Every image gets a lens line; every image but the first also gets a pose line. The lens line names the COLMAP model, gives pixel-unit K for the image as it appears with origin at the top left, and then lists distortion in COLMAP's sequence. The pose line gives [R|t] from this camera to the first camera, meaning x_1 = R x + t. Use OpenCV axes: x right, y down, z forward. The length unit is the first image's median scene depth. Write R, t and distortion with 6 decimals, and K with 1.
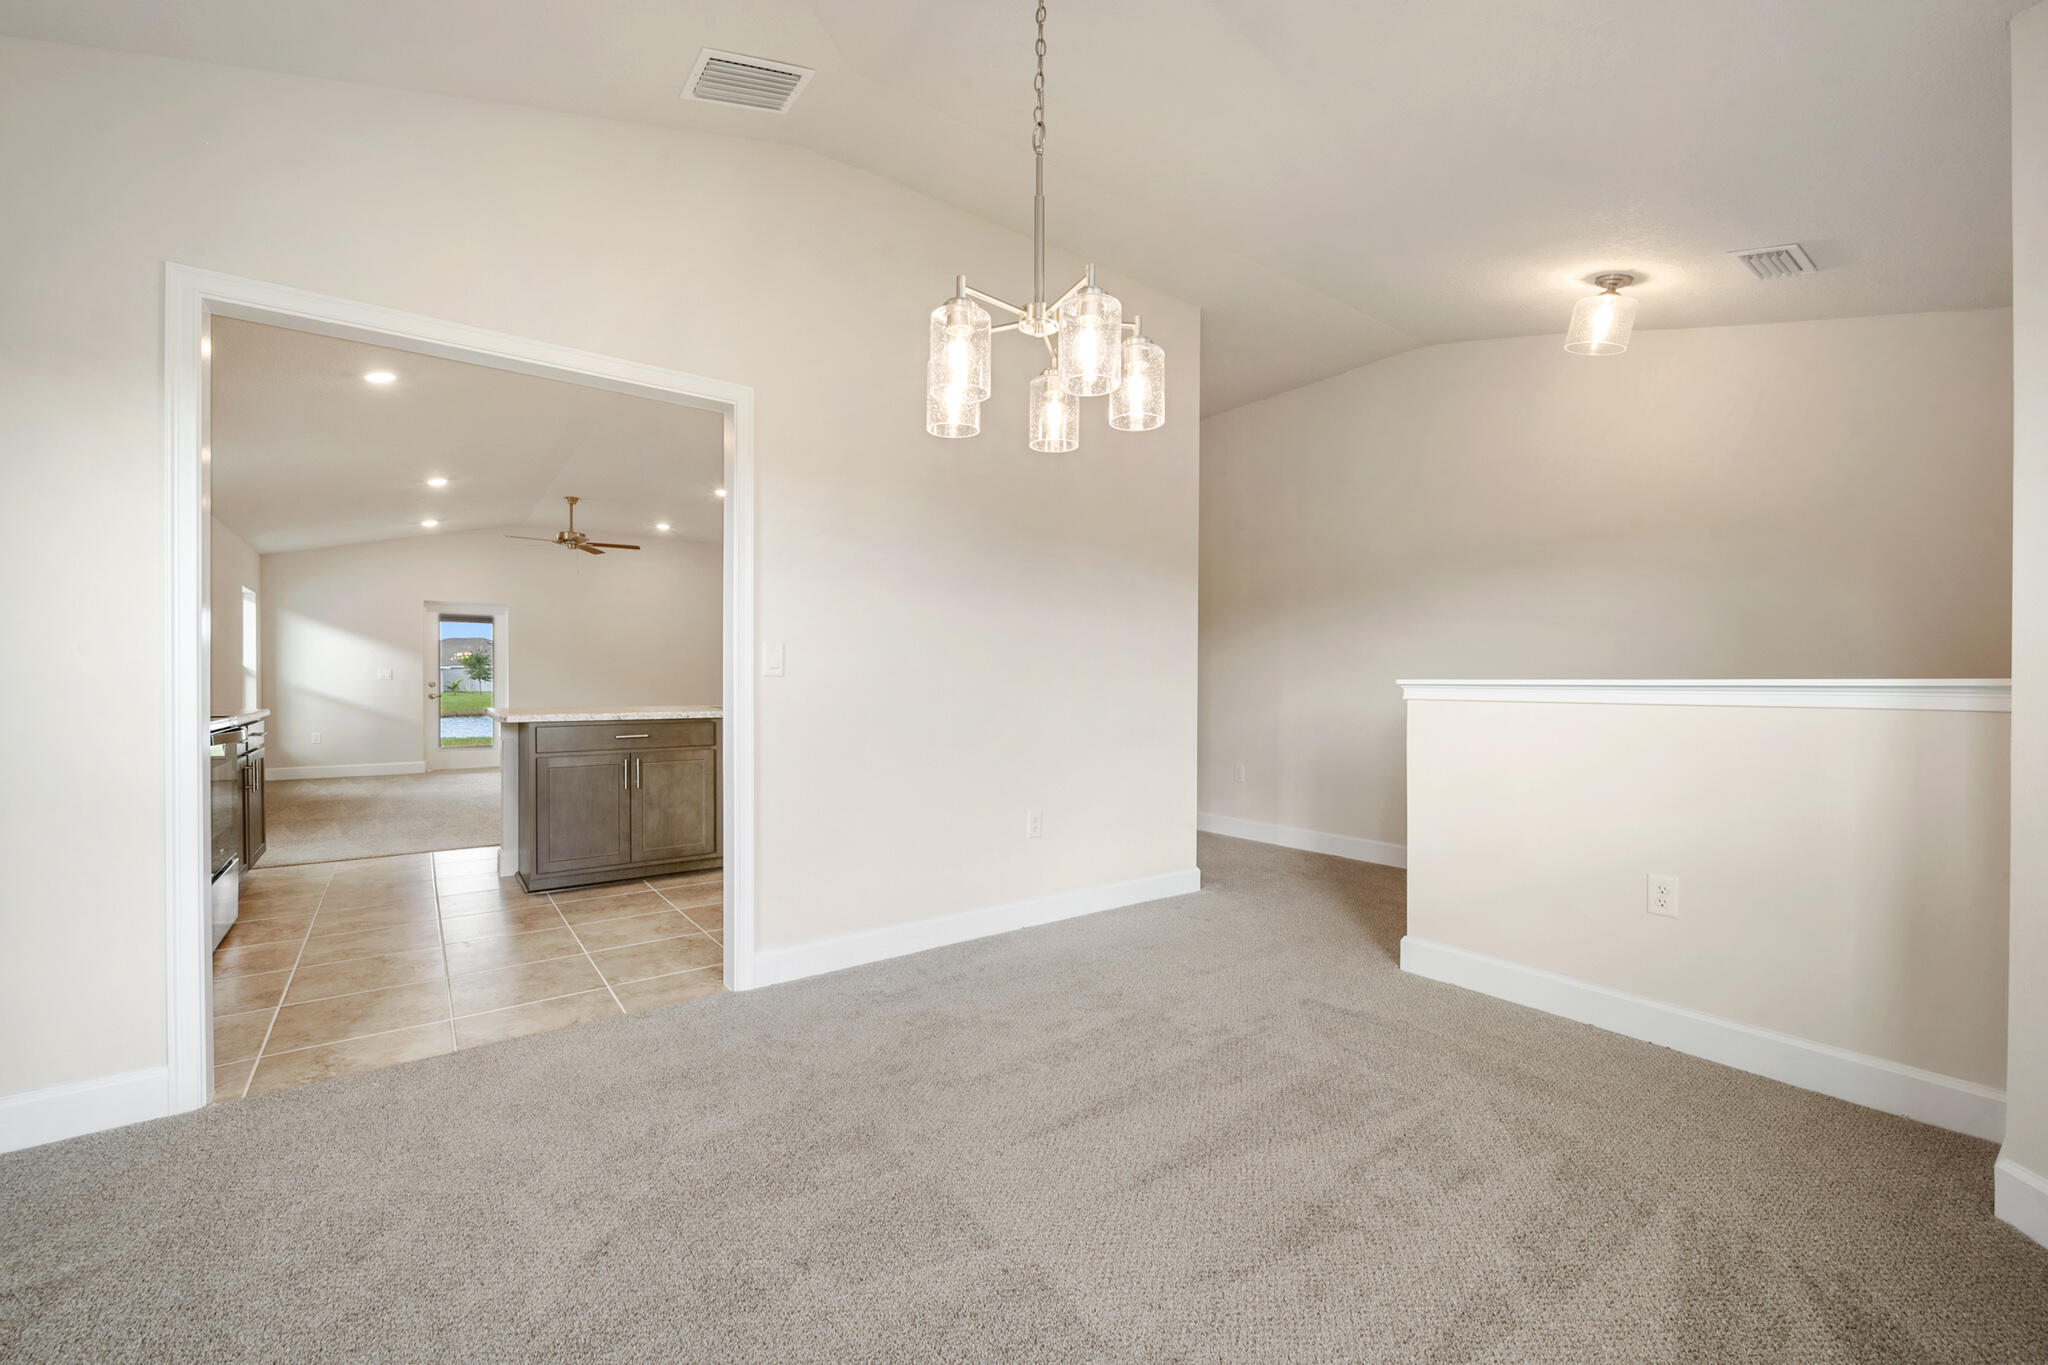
lens RADIAL K [[829.1, 0, 1022.1], [0, 829.1, 687.9], [0, 0, 1]] dist [0.001067, 0.000082]
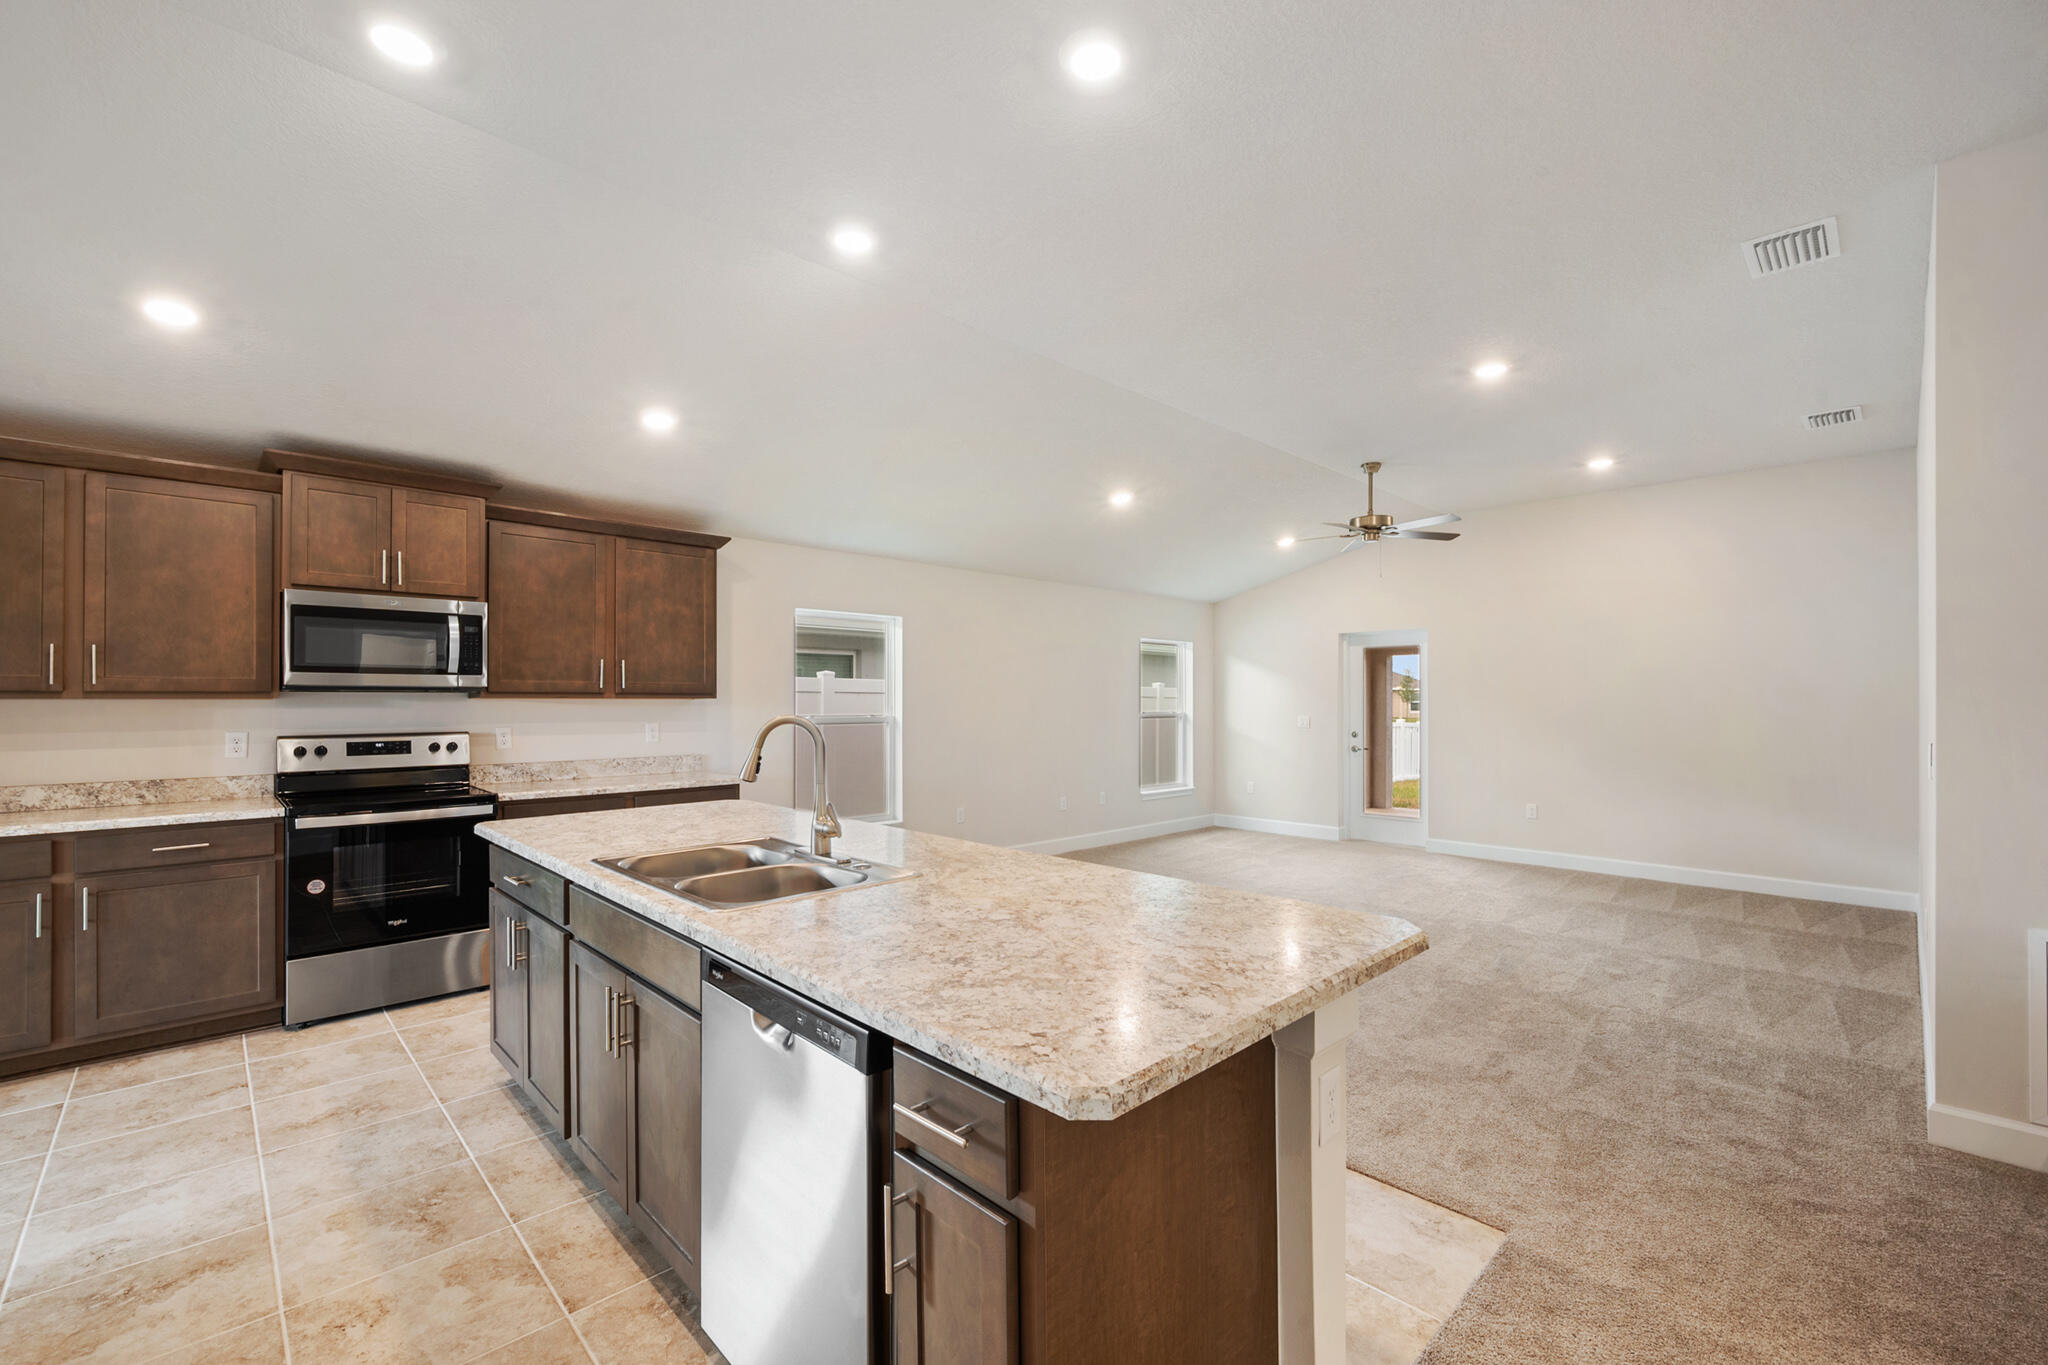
lens RADIAL K [[856.0, 0, 1025.8], [0, 856.0, 690.7], [0, 0, 1]] dist [0.001242, 0.000223]
pose [[0.135466, -0.014492, -0.990676, 0.179560], [-0.010179, 0.999820, -0.016017, -0.064908], [0.990730, 0.012254, 0.135294, 1.208545]]
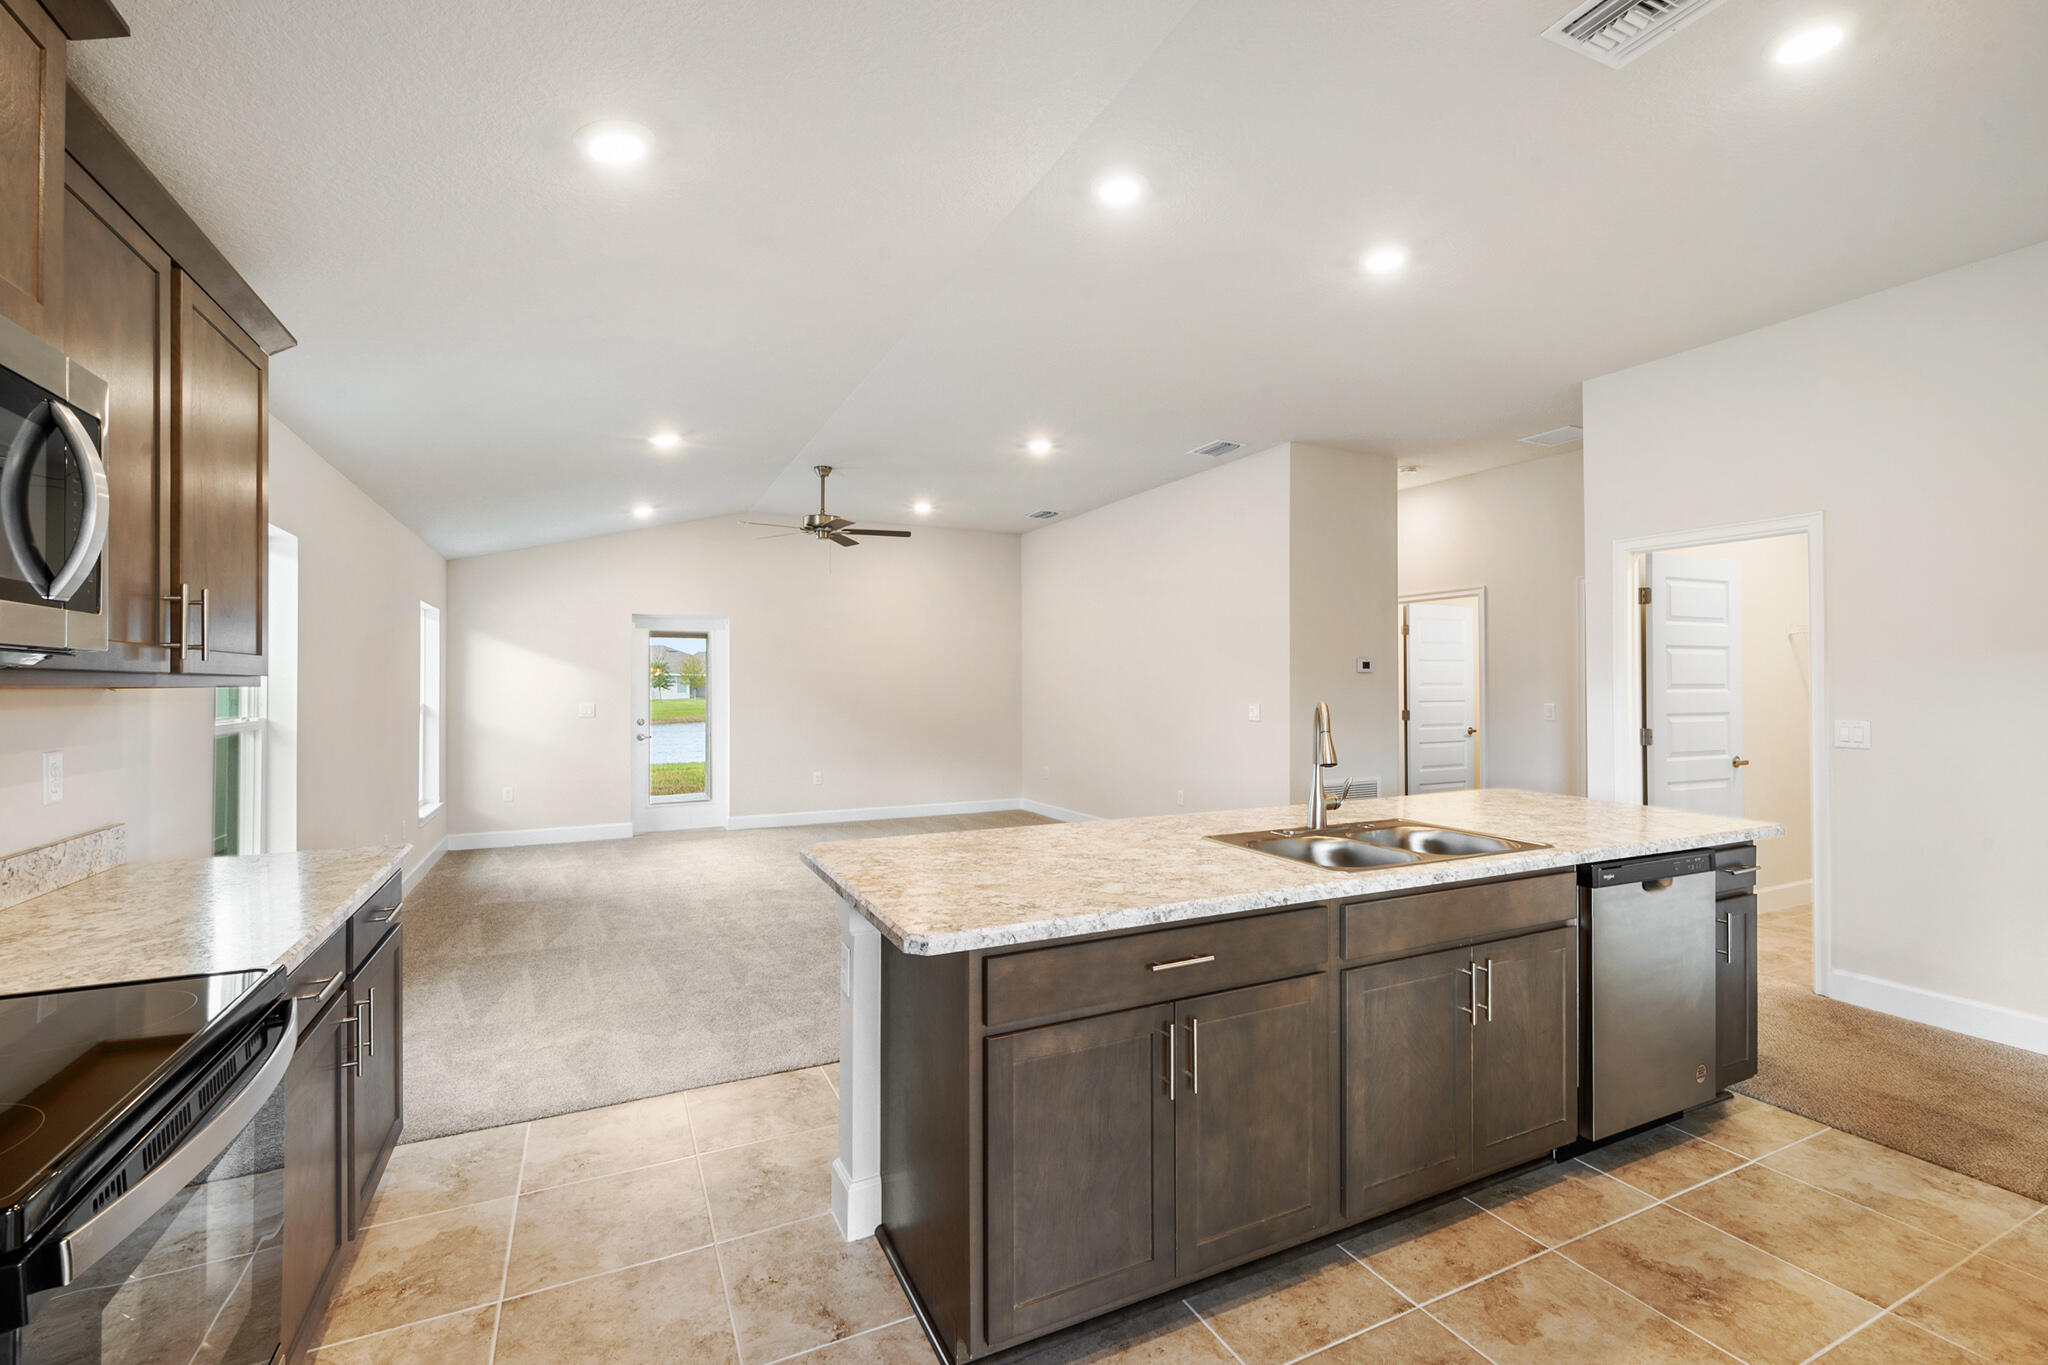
lens RADIAL K [[889.6, 0, 1027.2], [0, 889.6, 674.7], [0, 0, 1]] dist [0.020955, 0.000108]
pose [[0.983177, -0.006699, -0.182534, -0.438786], [0.003765, 0.999858, -0.016414, -0.070214], [0.182619, 0.015451, 0.983062, 0.528766]]
